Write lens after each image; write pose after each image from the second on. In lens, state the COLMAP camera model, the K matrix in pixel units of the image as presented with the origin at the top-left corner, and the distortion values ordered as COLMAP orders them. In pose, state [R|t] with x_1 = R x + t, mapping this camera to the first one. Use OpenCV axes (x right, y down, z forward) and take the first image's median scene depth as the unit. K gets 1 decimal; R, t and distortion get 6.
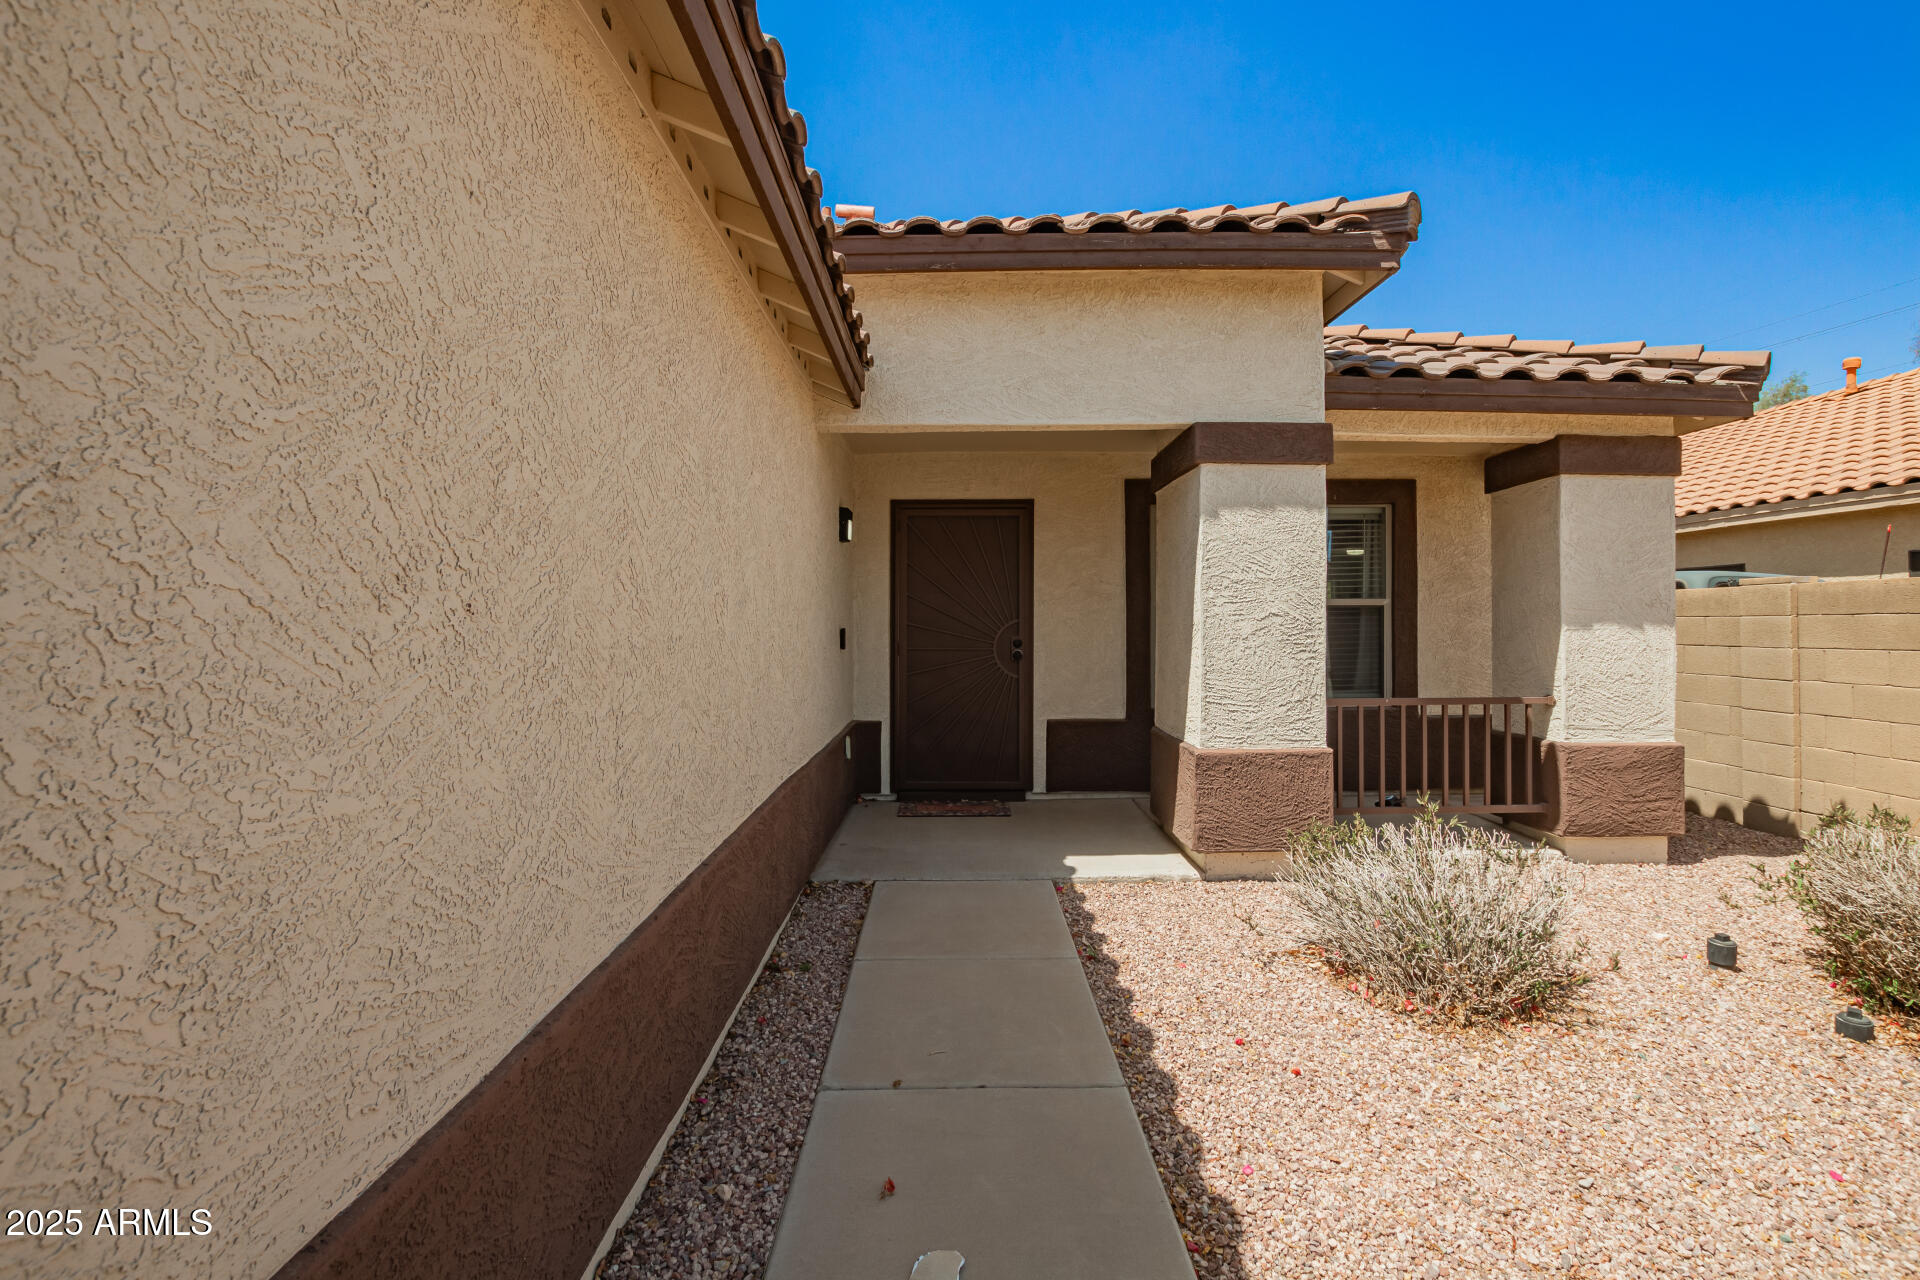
lens RADIAL K [[877.0, 0, 953.9], [0, 877.0, 636.0], [0, 0, 1]] dist [0.000129, 0.001221]
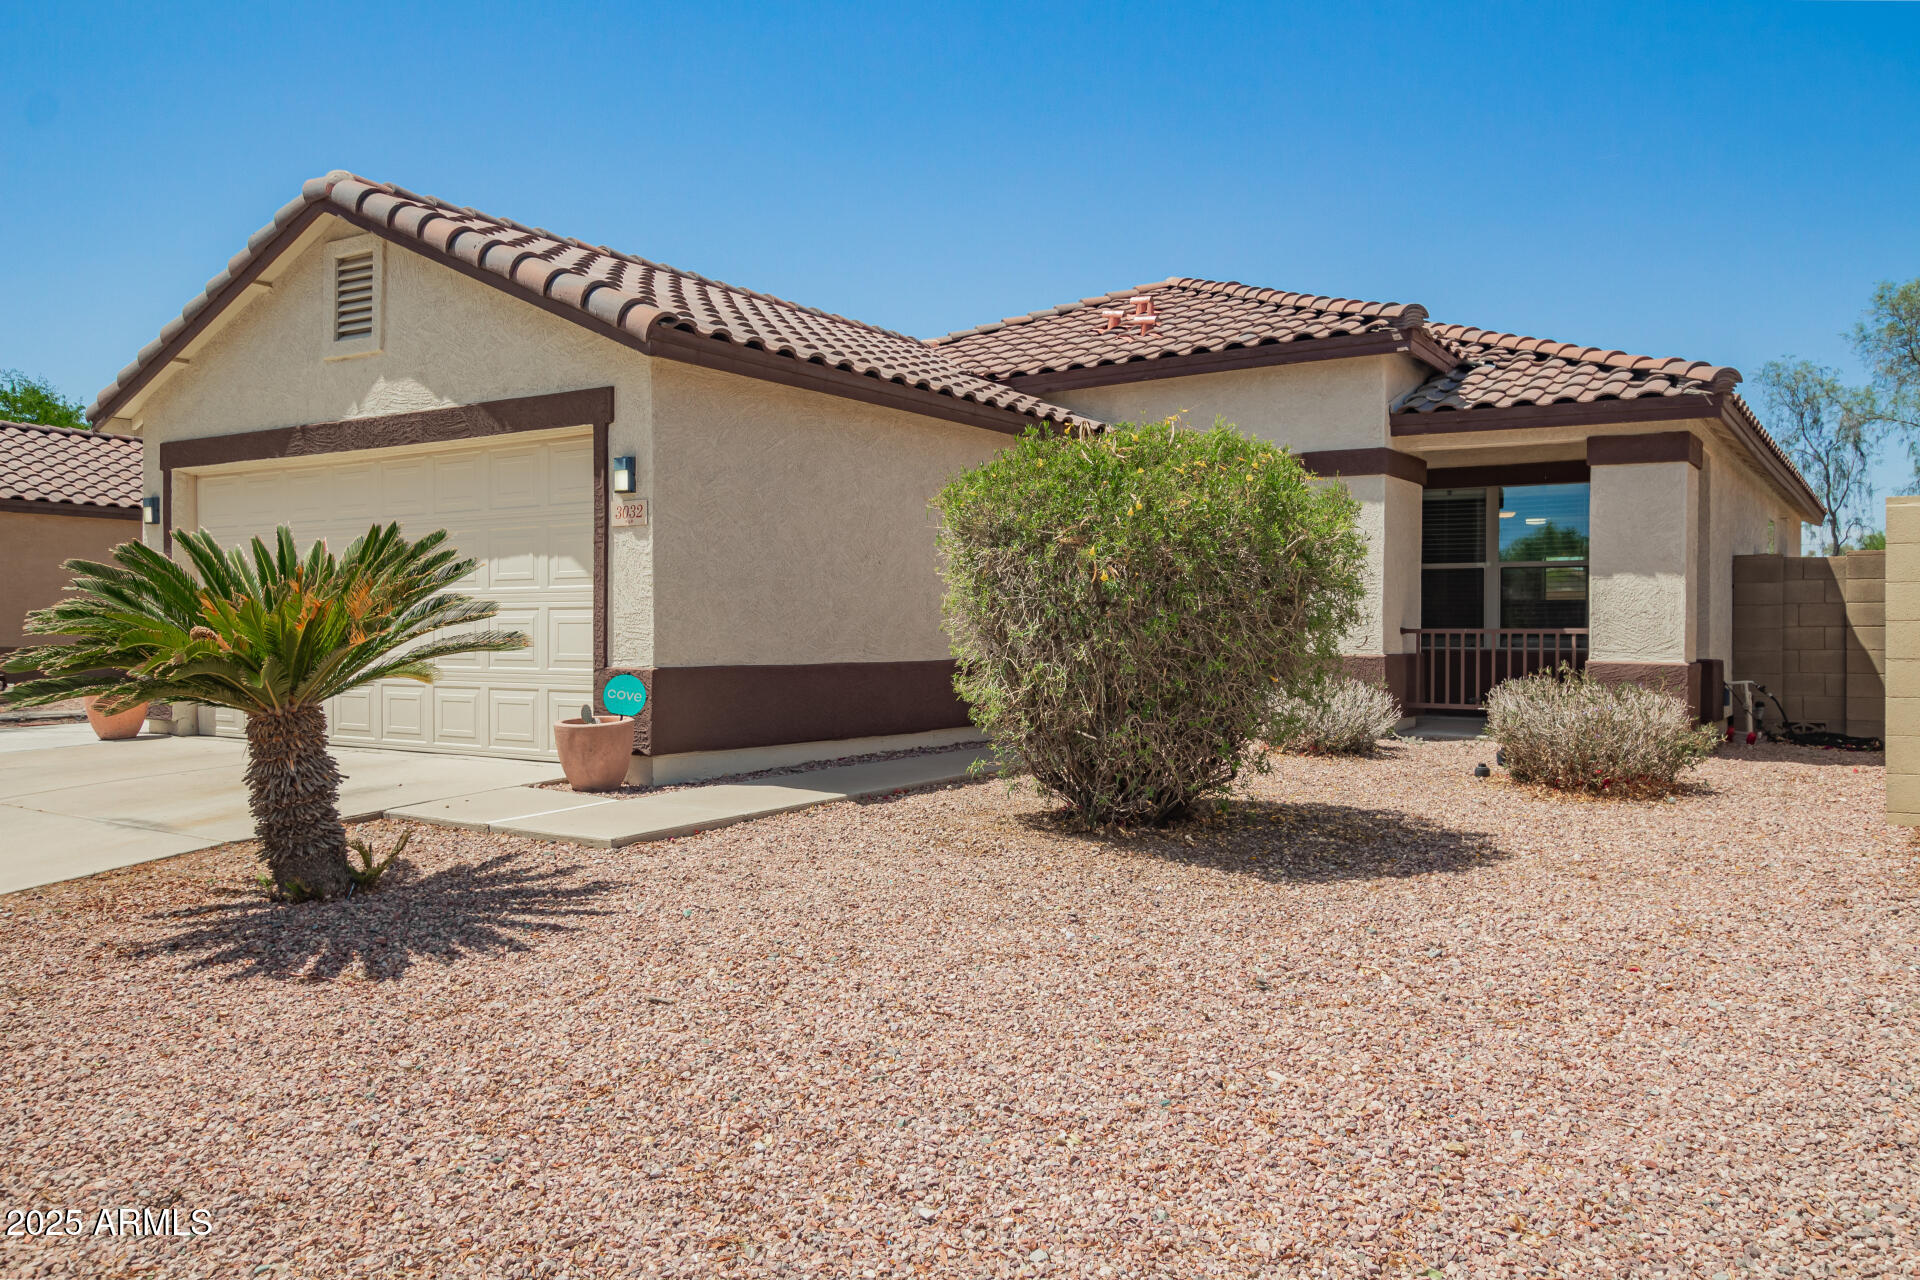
lens RADIAL K [[1423.3, 0, 969.7], [0, 1423.3, 632.7], [0, 0, 1]] dist [-0.009285, 0.001956]
pose [[0.827050, 0.003972, -0.562114, 1.208118], [-0.002194, 0.999990, 0.003839, 0.074602], [0.562124, -0.001942, 0.827051, -1.458843]]
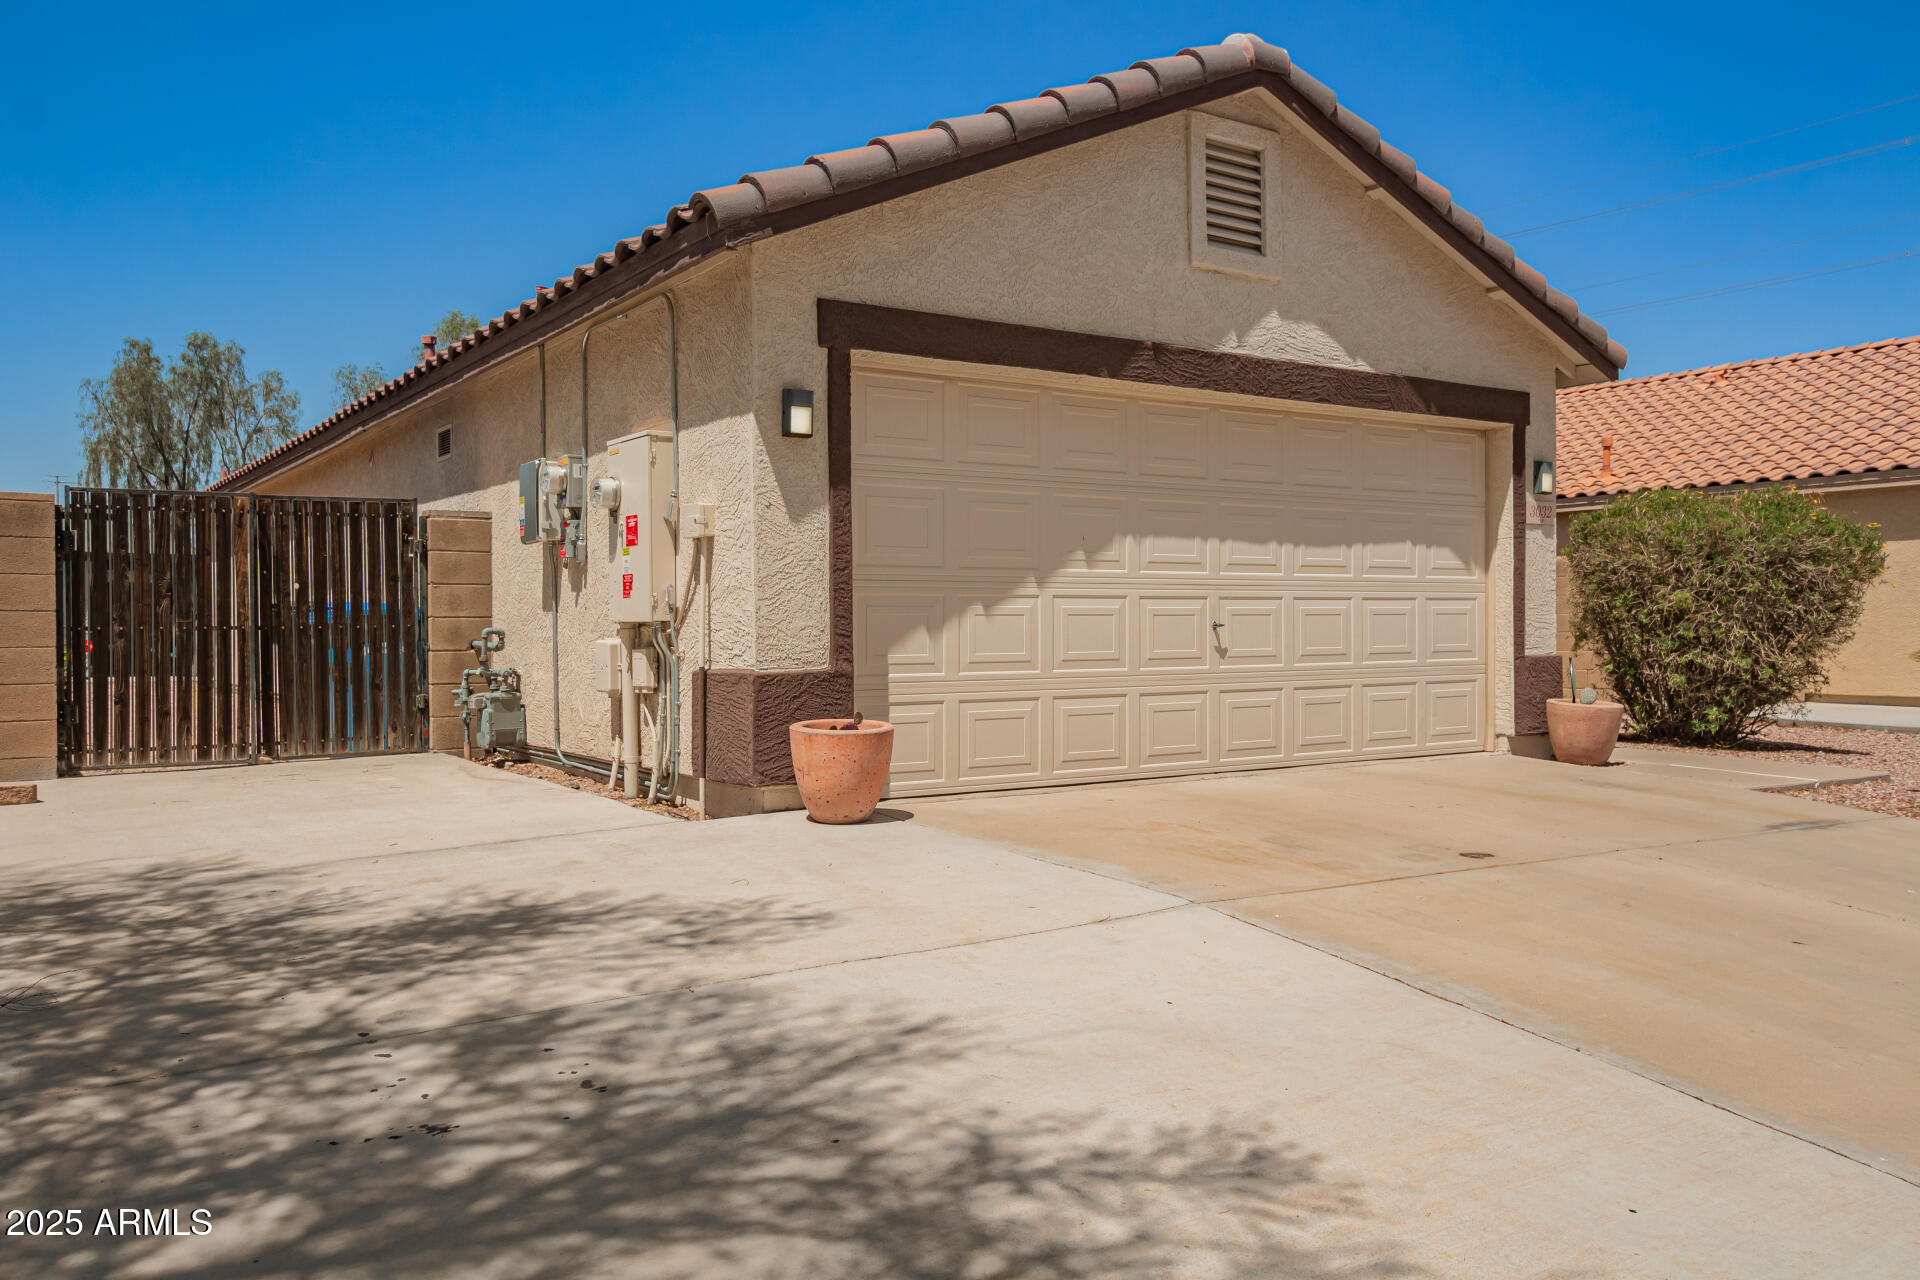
lens RADIAL K [[1539.4, 0, 960.9], [0, 1539.4, 647.2], [0, 0, 1]] dist [-0.036363, 0.001429]
pose [[0.845380, -0.011778, 0.534035, -2.017089], [0.003283, 0.999853, 0.016855, 0.078019], [-0.534155, -0.012495, 0.845294, -1.572661]]
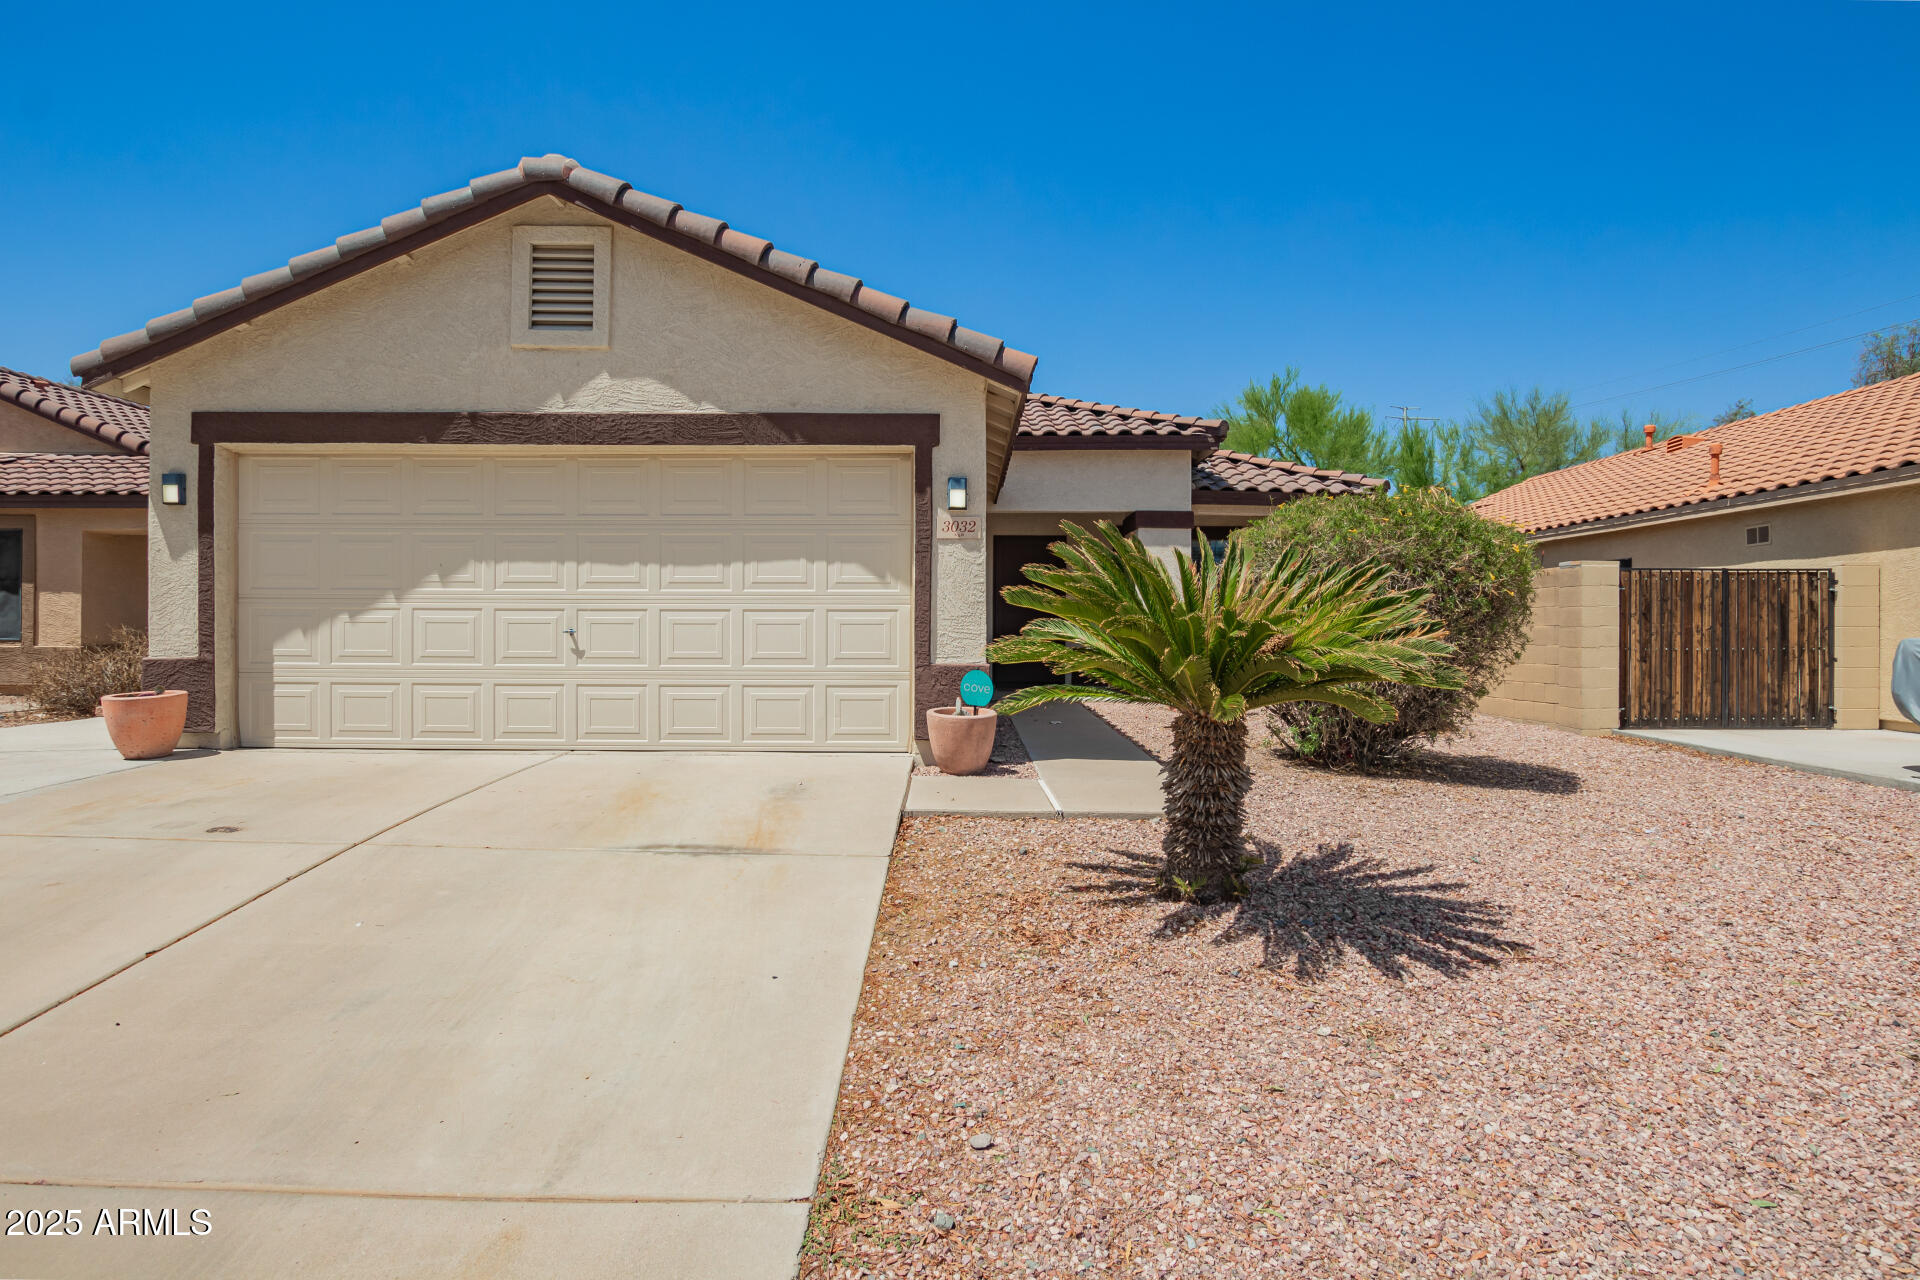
lens RADIAL K [[954.0, 0, 961.4], [0, 954.0, 623.1], [0, 0, 1]] dist [-0.033583, -0.000323]
pose [[0.999841, 0.005238, -0.017057, -0.154325], [-0.005268, 0.999985, -0.001707, 0.070655], [0.017048, 0.001796, 0.999853, -1.582769]]
